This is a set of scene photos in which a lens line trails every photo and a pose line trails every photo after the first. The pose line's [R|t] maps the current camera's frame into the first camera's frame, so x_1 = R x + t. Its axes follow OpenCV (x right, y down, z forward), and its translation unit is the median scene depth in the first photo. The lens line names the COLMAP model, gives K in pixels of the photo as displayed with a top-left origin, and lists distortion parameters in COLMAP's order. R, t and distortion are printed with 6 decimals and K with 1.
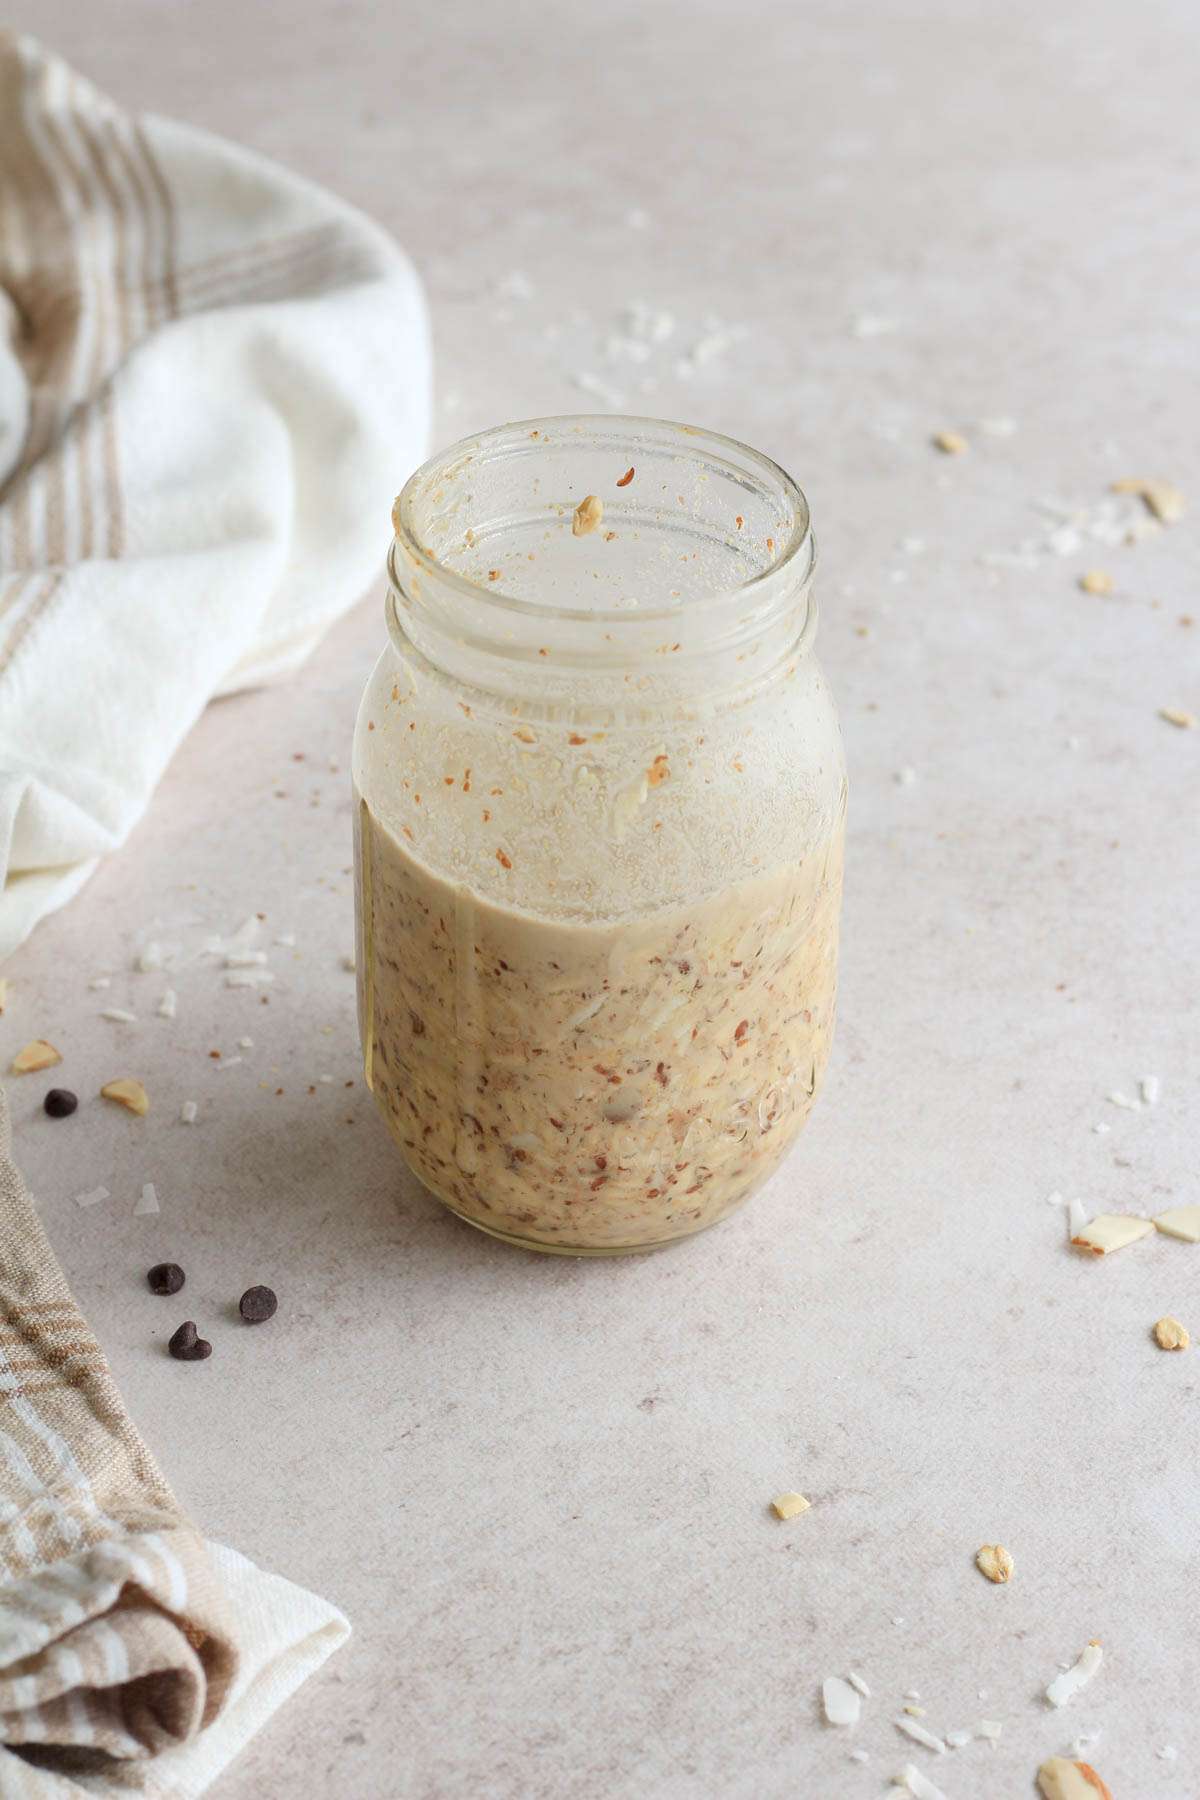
lens RADIAL K [[4577.4, 0, 587.7], [0, 4577.4, 896.3], [0, 0, 1]] dist [-0.117686, 0.000000]
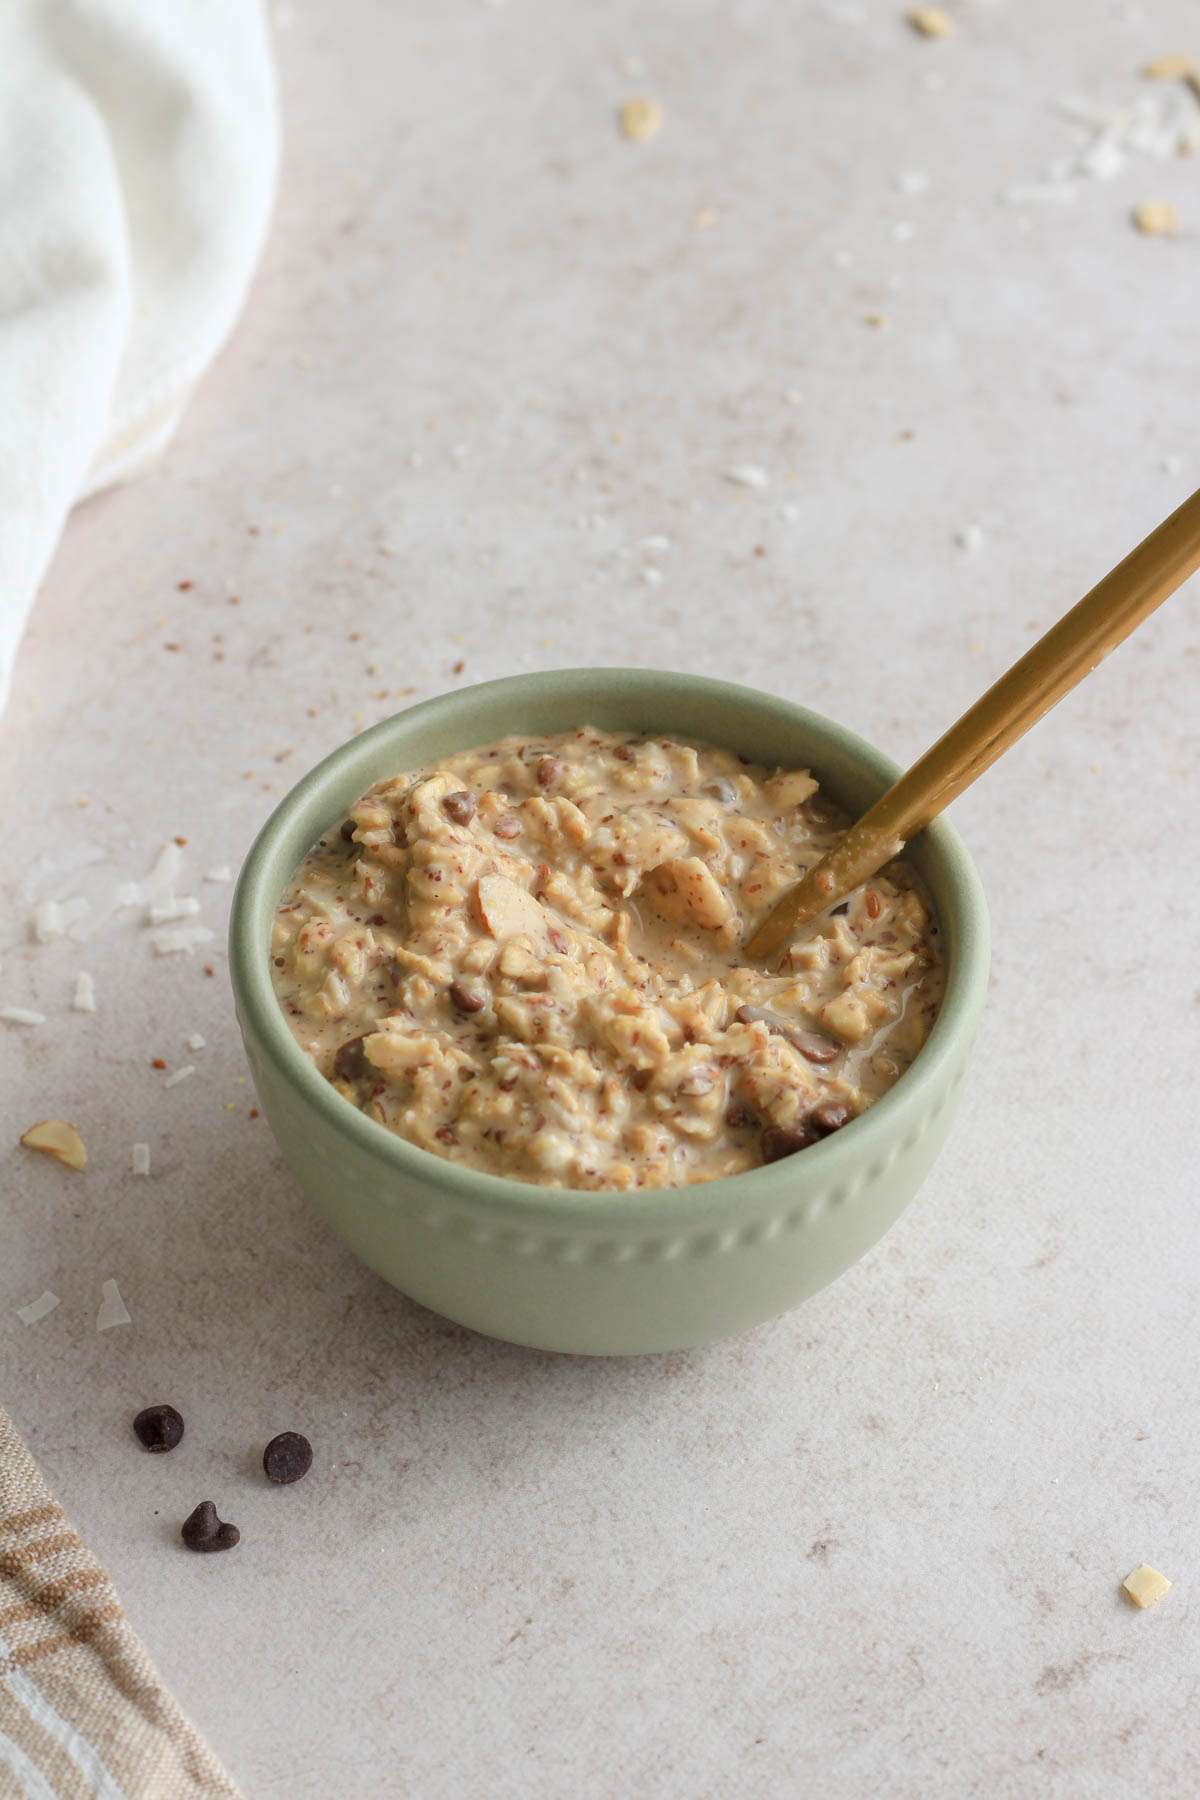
lens RADIAL K [[4865.2, 0, 595.4], [0, 4865.2, 908.3], [0, 0, 1]] dist [-0.136567, 0.000000]
pose [[0.991979, -0.102021, 0.074626, -0.068994], [0.086406, 0.978216, 0.188752, -0.141326], [-0.092258, -0.180790, 0.979185, 0.210696]]
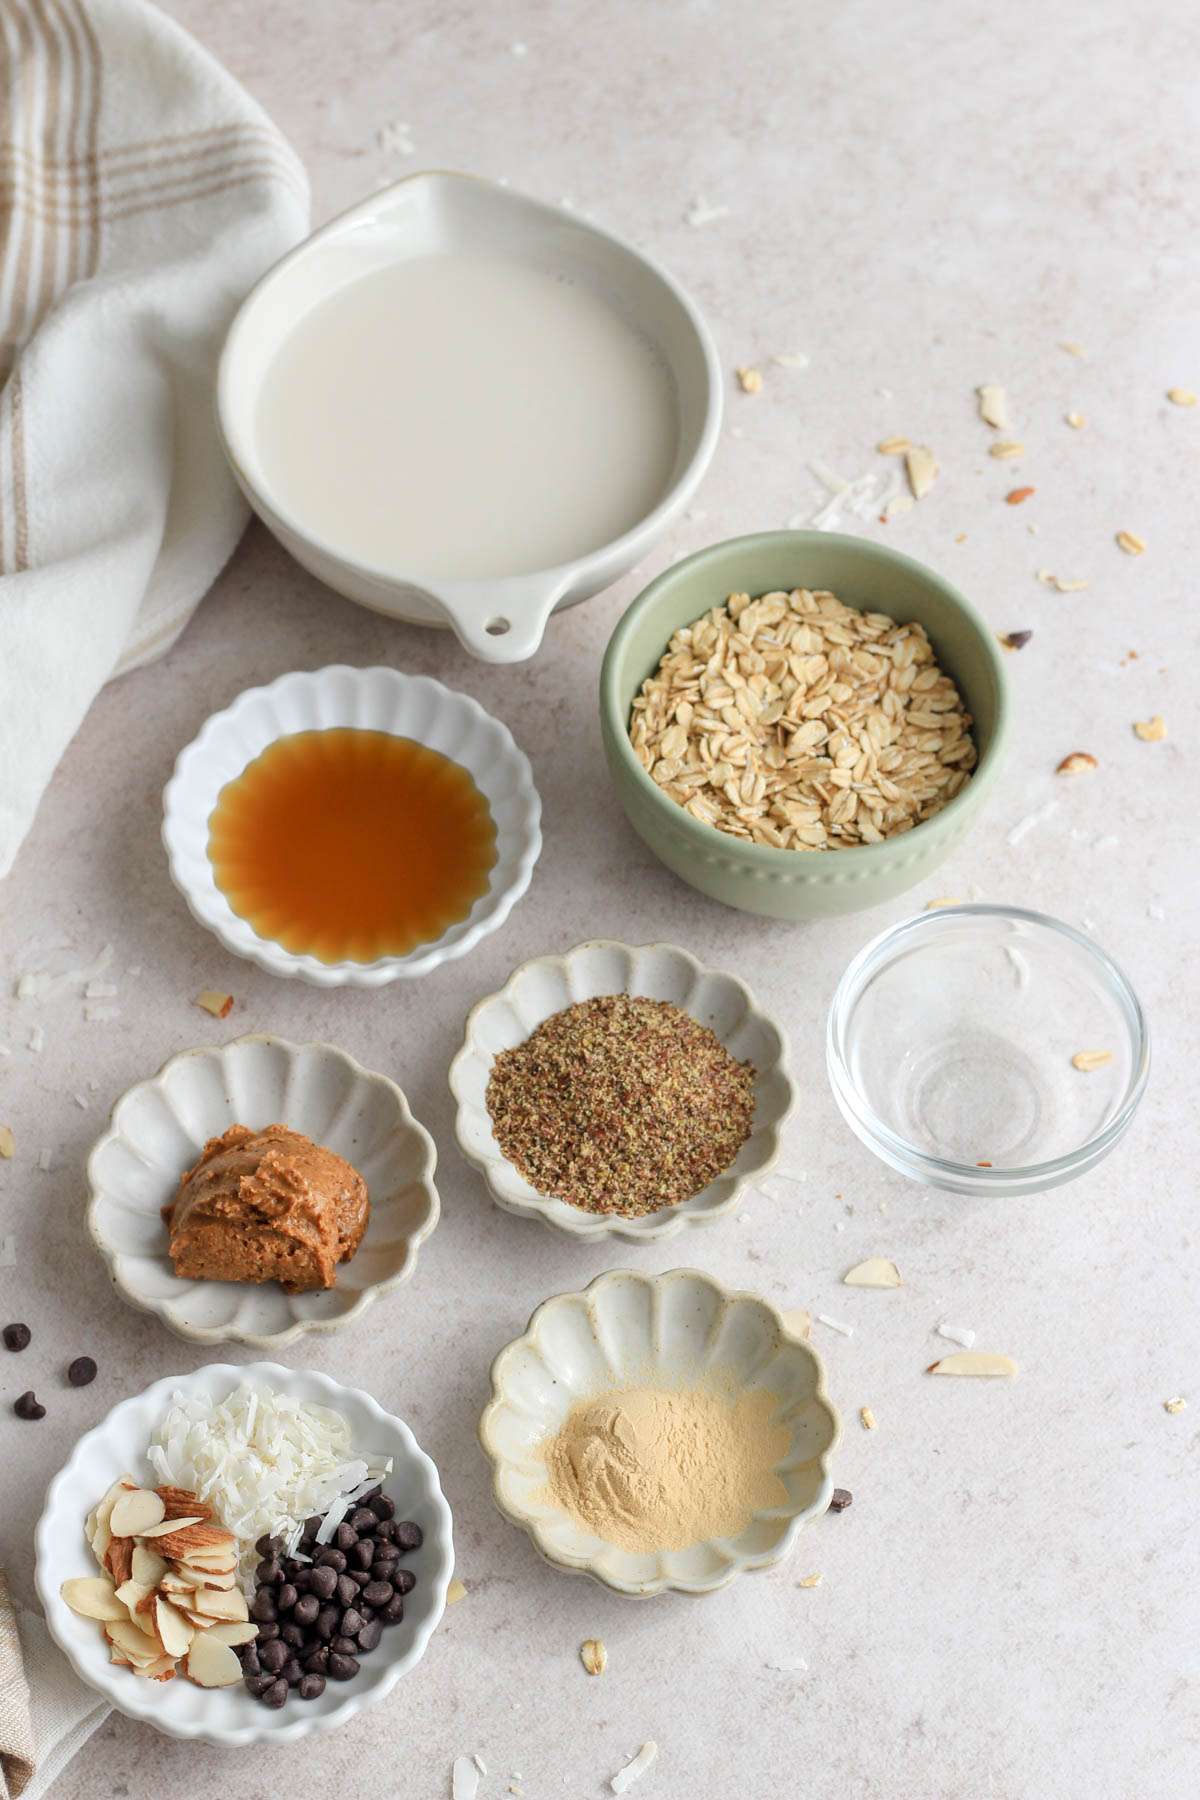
lens RADIAL K [[4865.2, 0, 590.9], [0, 4865.2, 912.6], [0, 0, 1]] dist [-0.136567, 0.000000]
pose [[0.997604, 0.064377, -0.025345, 0.099501], [-0.049889, 0.923164, 0.381154, -0.558643], [0.047935, -0.378976, 0.924164, -0.247372]]
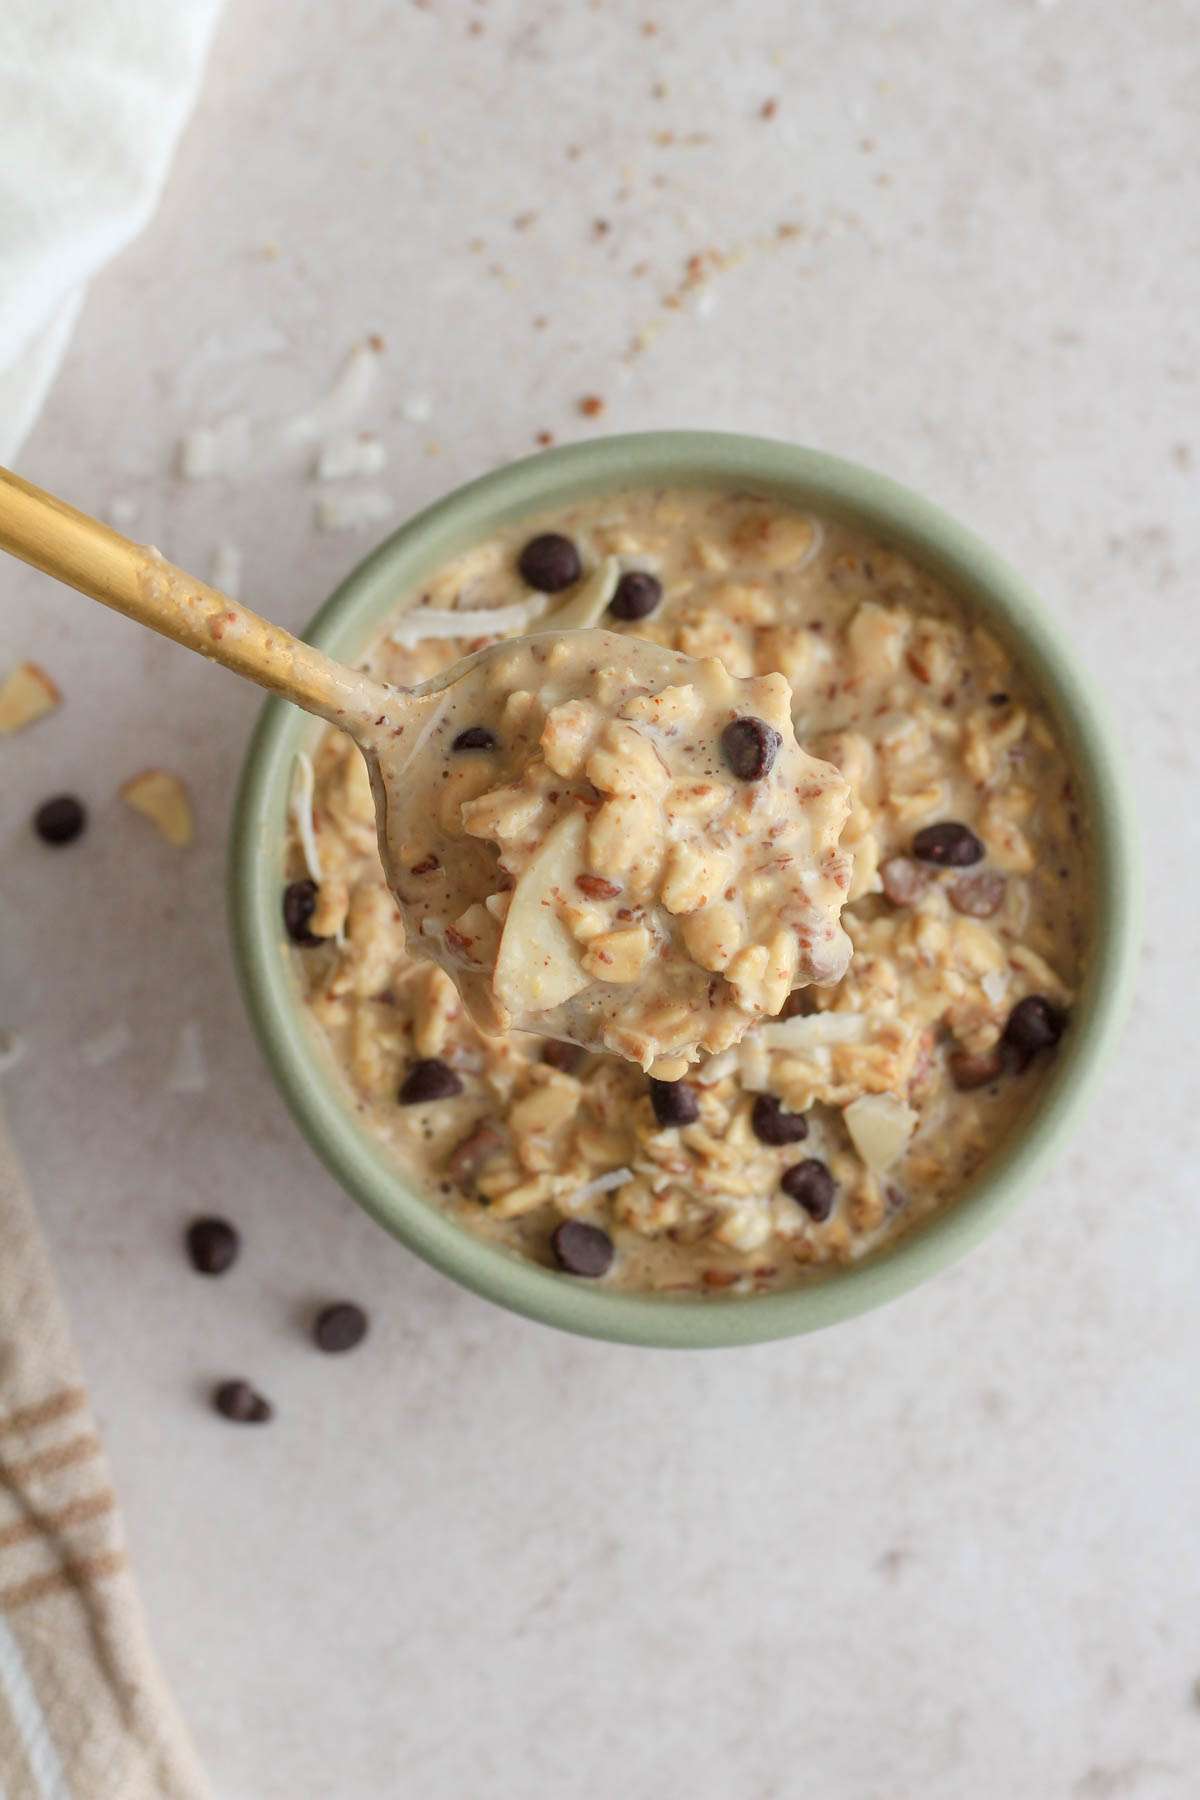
lens RADIAL K [[4865.2, 0, 597.6], [0, 4865.2, 907.4], [0, 0, 1]] dist [-0.136567, 0.000000]
pose [[0.994682, 0.078893, -0.066209, 0.009056], [0.001677, 0.630355, 0.776305, -0.494409], [0.102980, -0.772288, 0.626871, 0.566428]]
